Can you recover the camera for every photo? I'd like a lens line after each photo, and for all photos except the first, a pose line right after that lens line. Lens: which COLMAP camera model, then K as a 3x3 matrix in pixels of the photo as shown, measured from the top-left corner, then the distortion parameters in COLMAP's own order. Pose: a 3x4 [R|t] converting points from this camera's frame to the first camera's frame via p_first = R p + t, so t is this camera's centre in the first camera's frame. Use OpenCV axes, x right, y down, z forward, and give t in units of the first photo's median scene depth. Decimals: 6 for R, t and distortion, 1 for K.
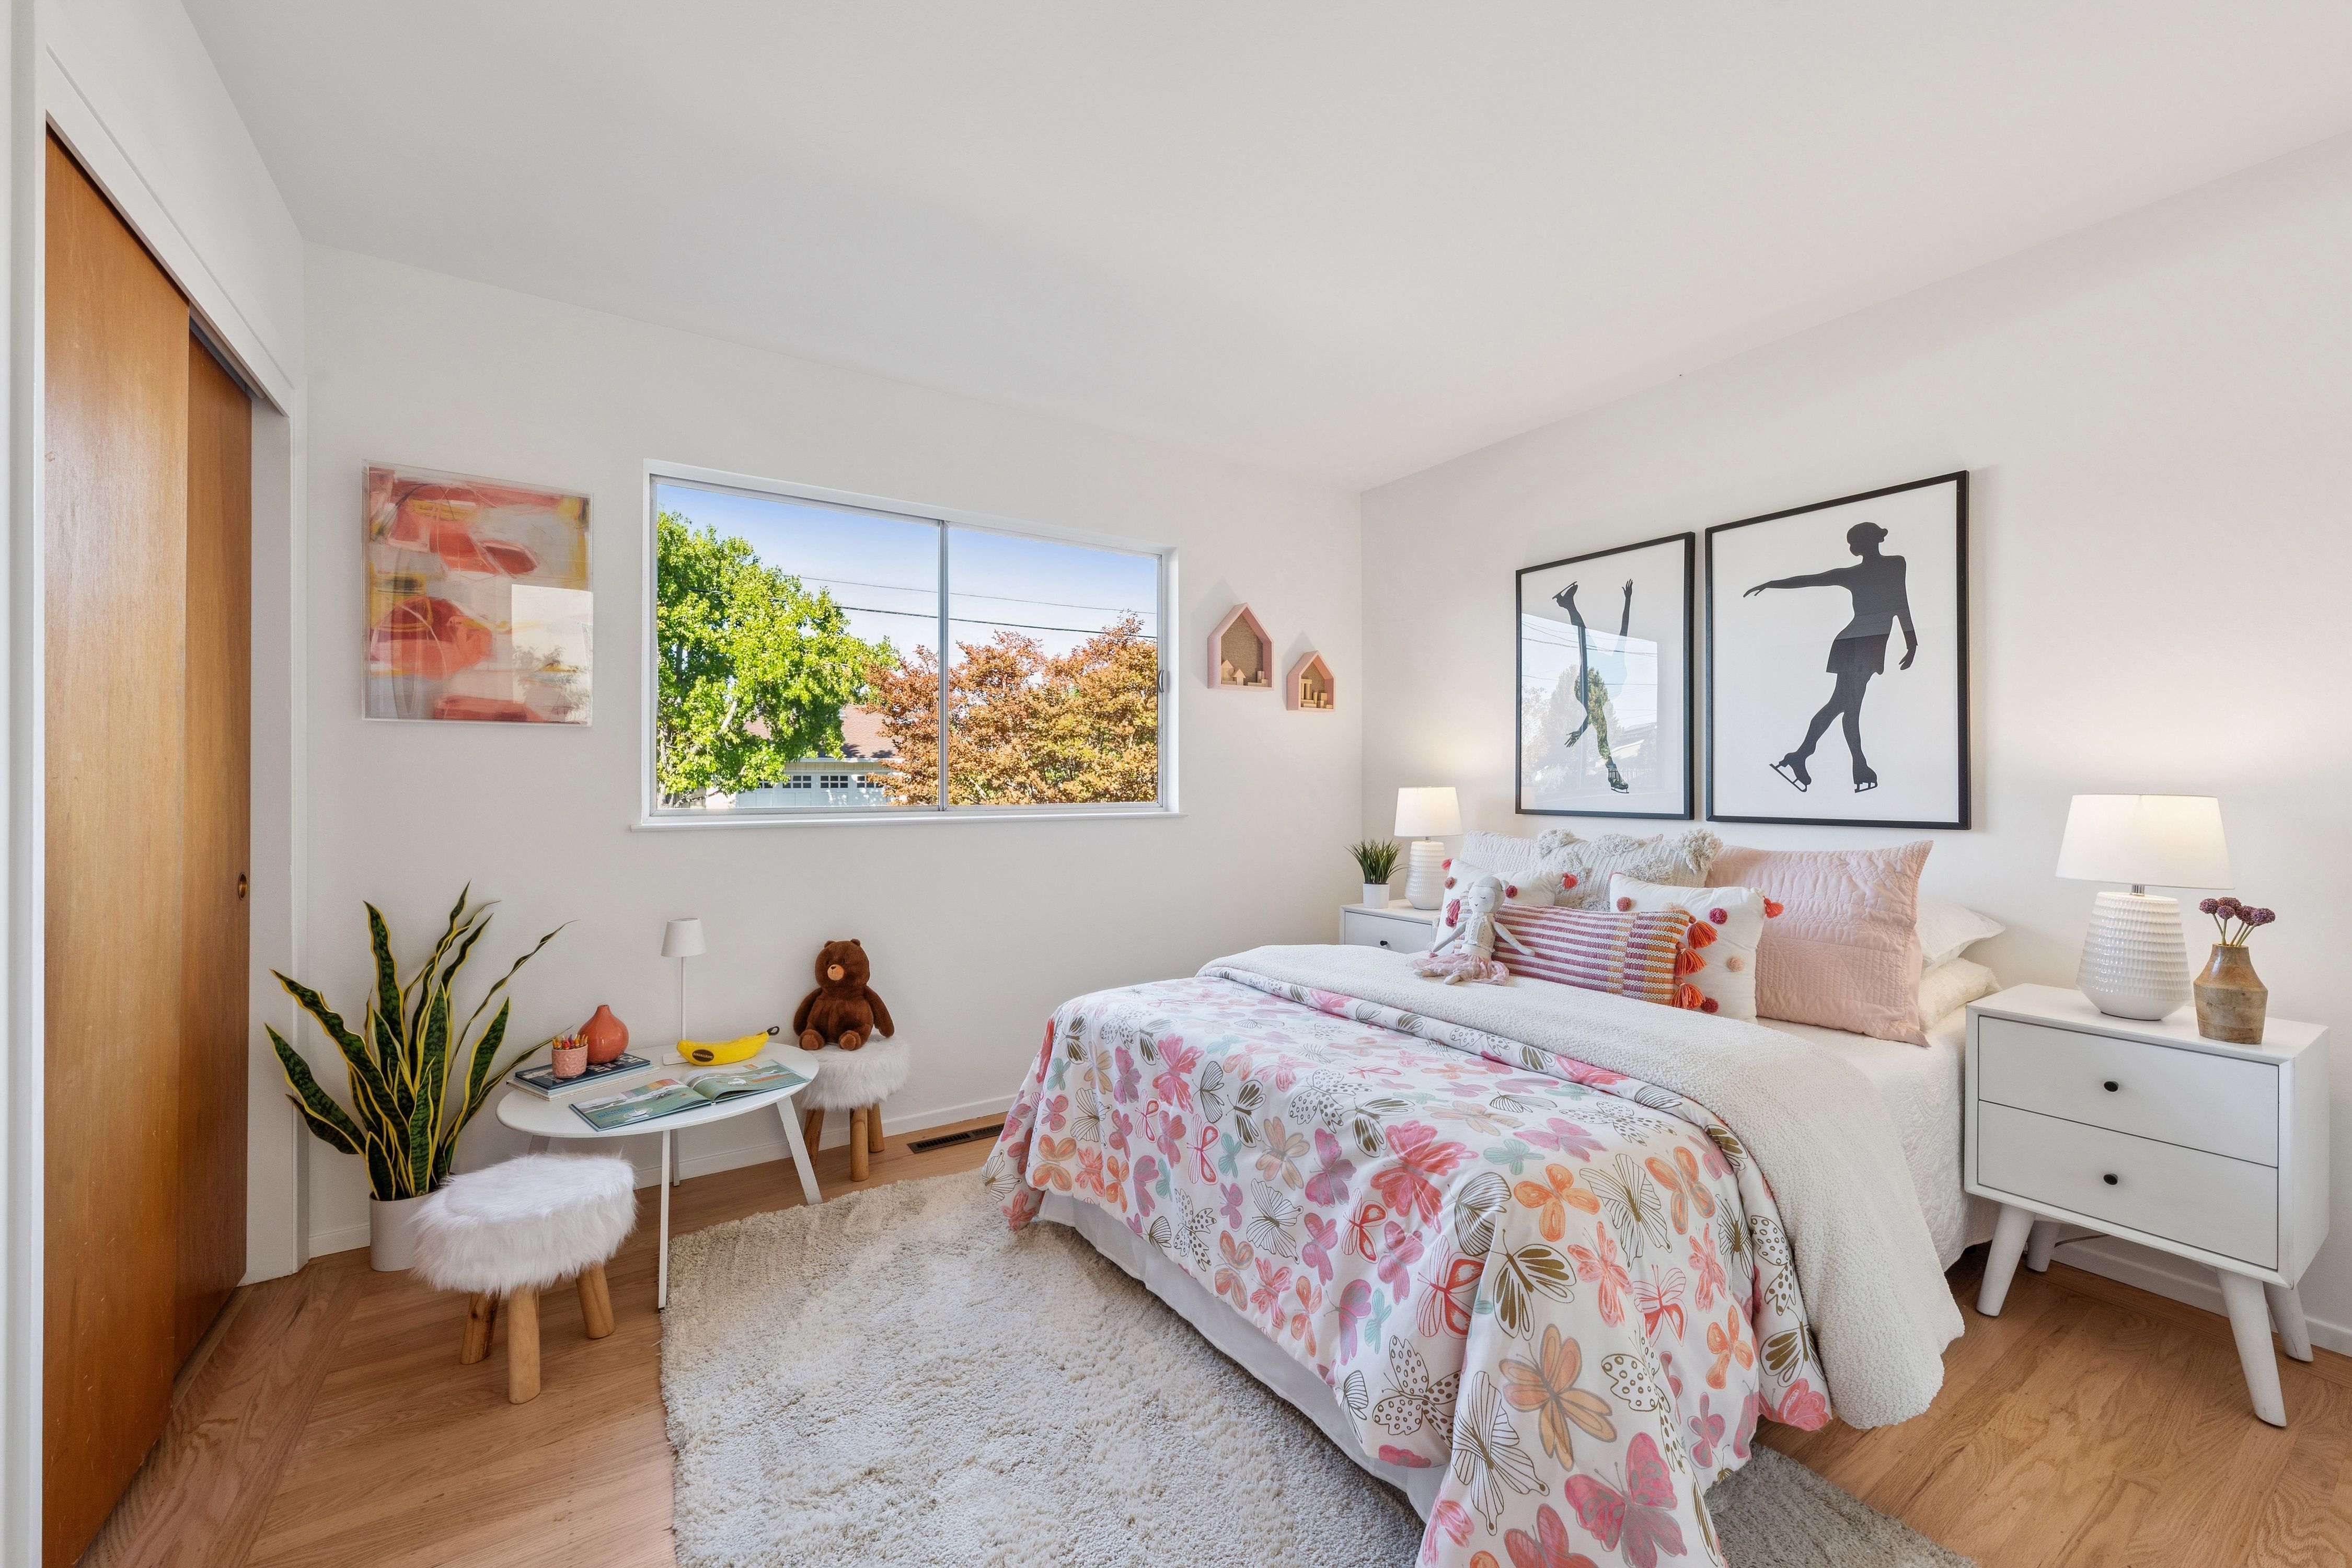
lens RADIAL K [[924.2, 0, 1179.5], [0, 924.2, 785.6], [0, 0, 1]] dist [-0.000246, -0.000042]
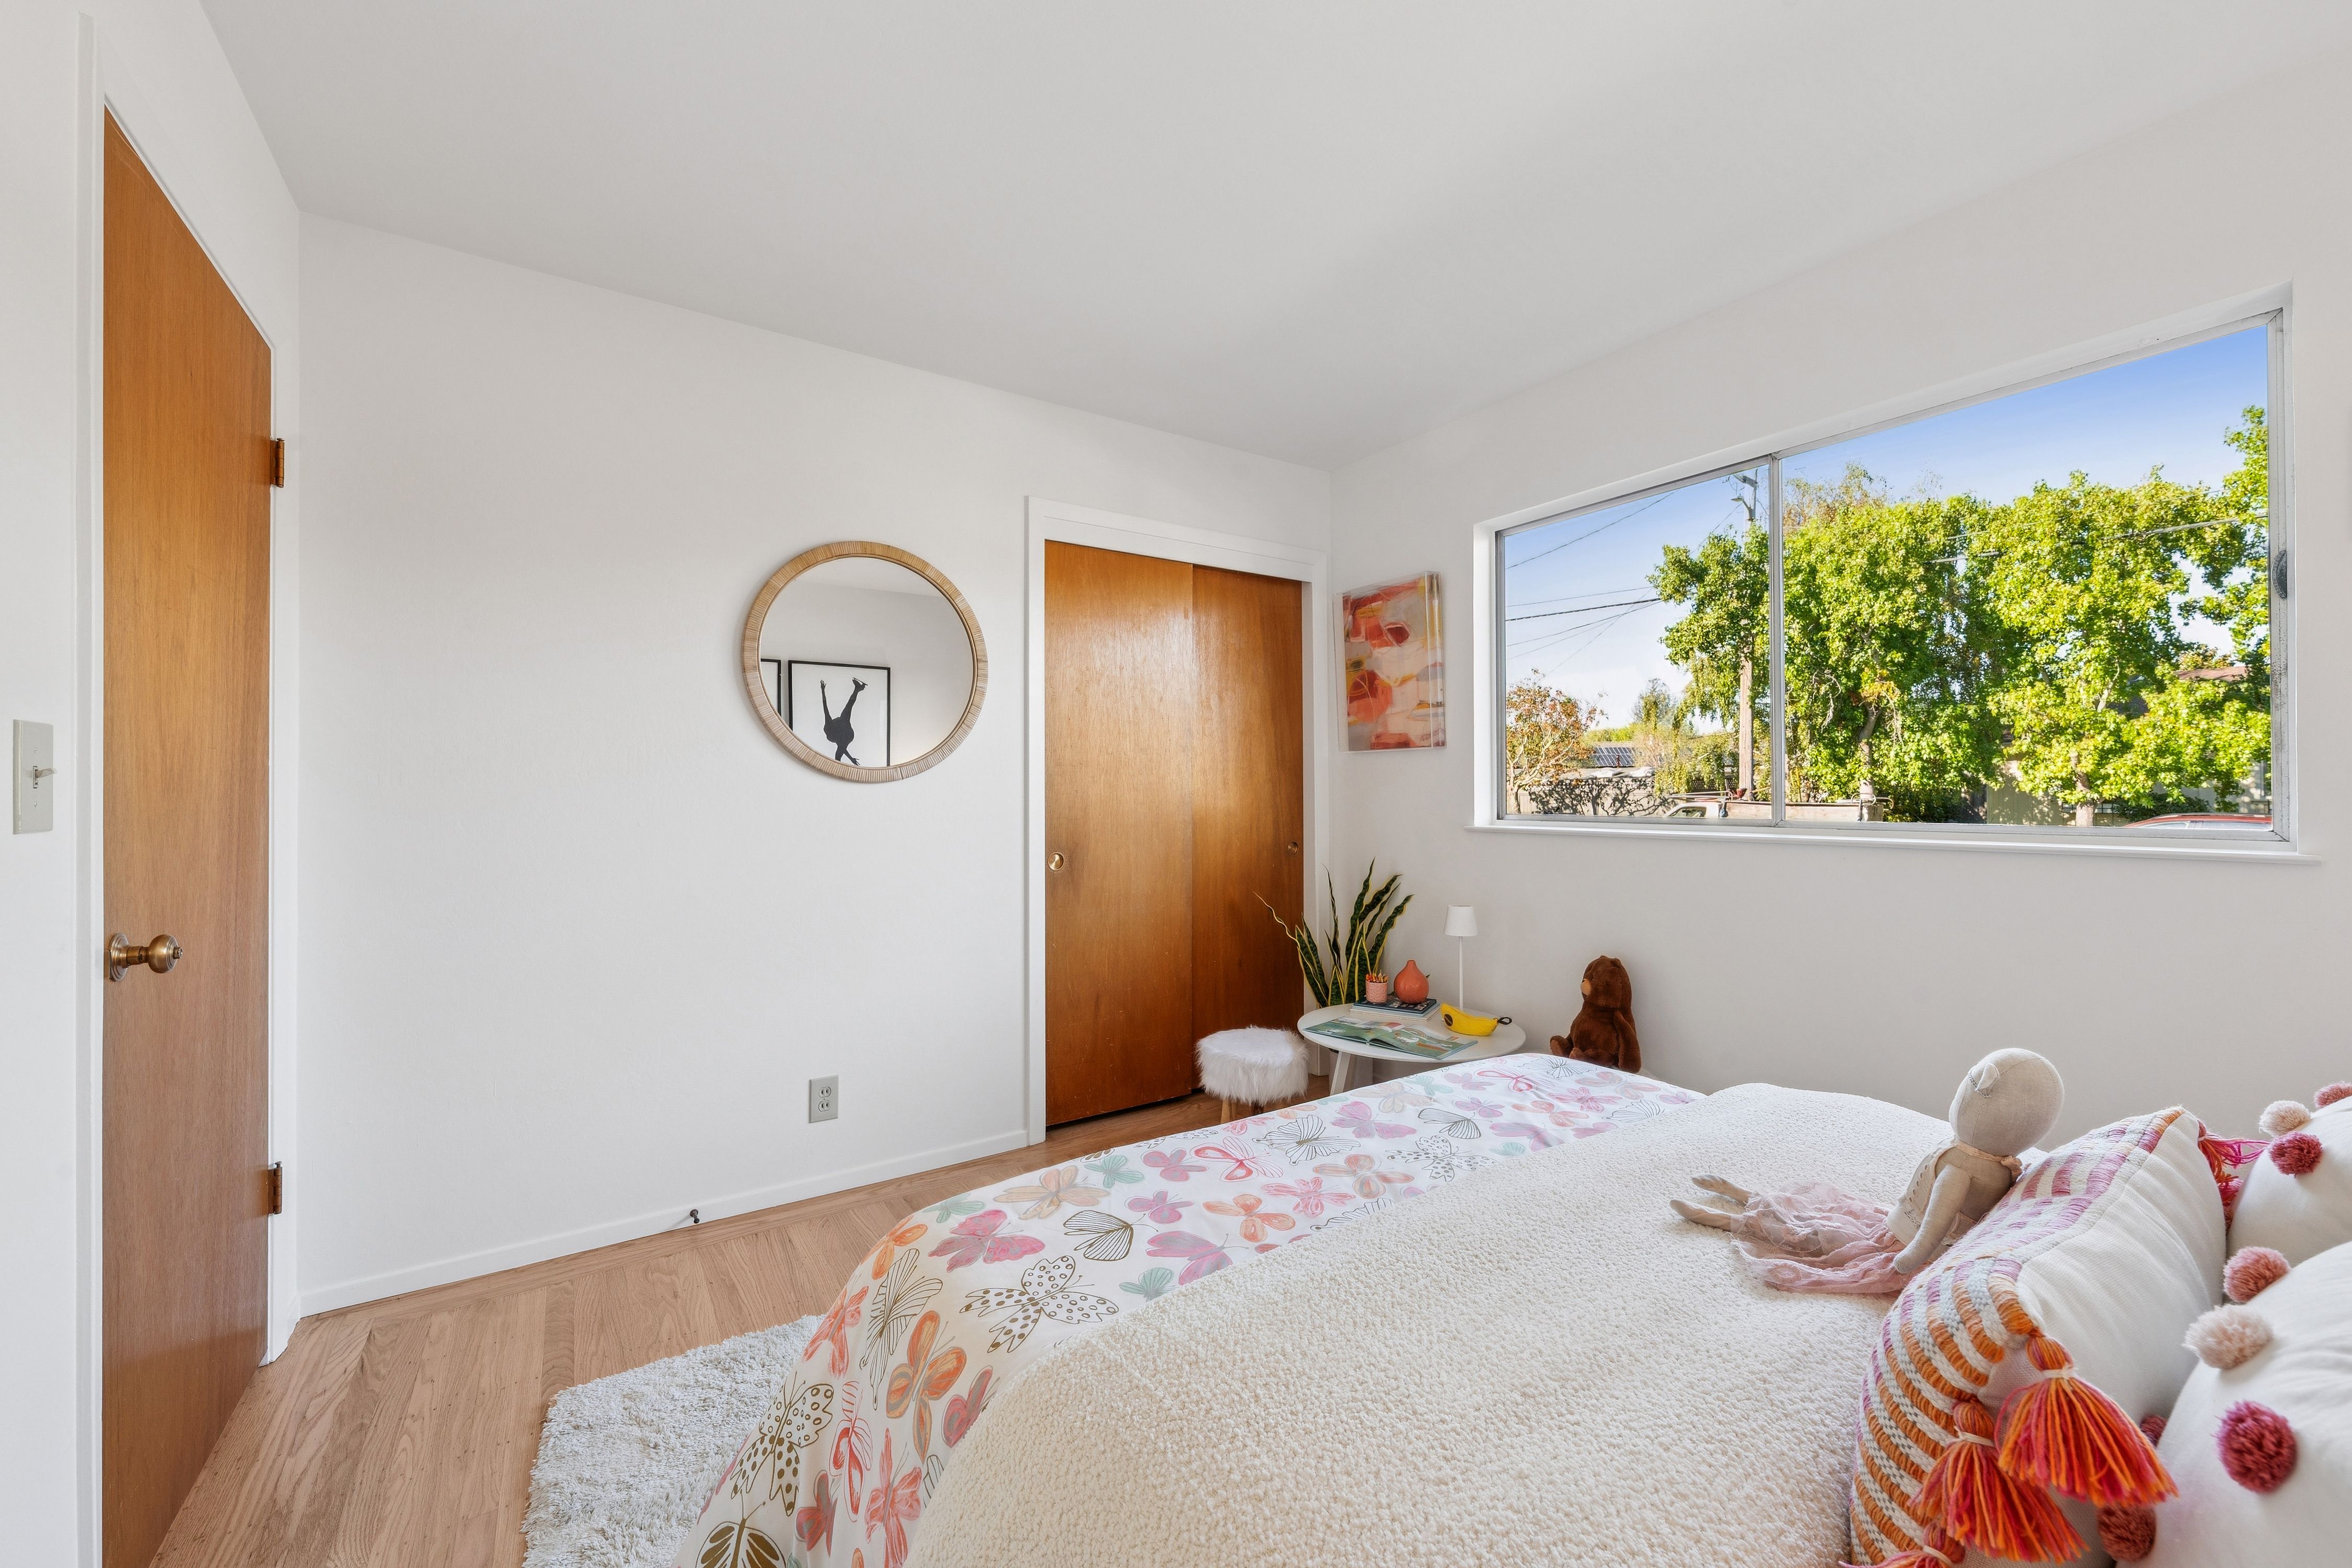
lens RADIAL K [[924.2, 0, 1177.5], [0, 924.2, 786.4], [0, 0, 1]] dist [-0.000246, -0.000042]
pose [[-0.002960, -0.005006, -0.999983, 0.735058], [0.002609, 0.999984, -0.005014, -0.004805], [0.999992, -0.002624, -0.002947, 0.708170]]
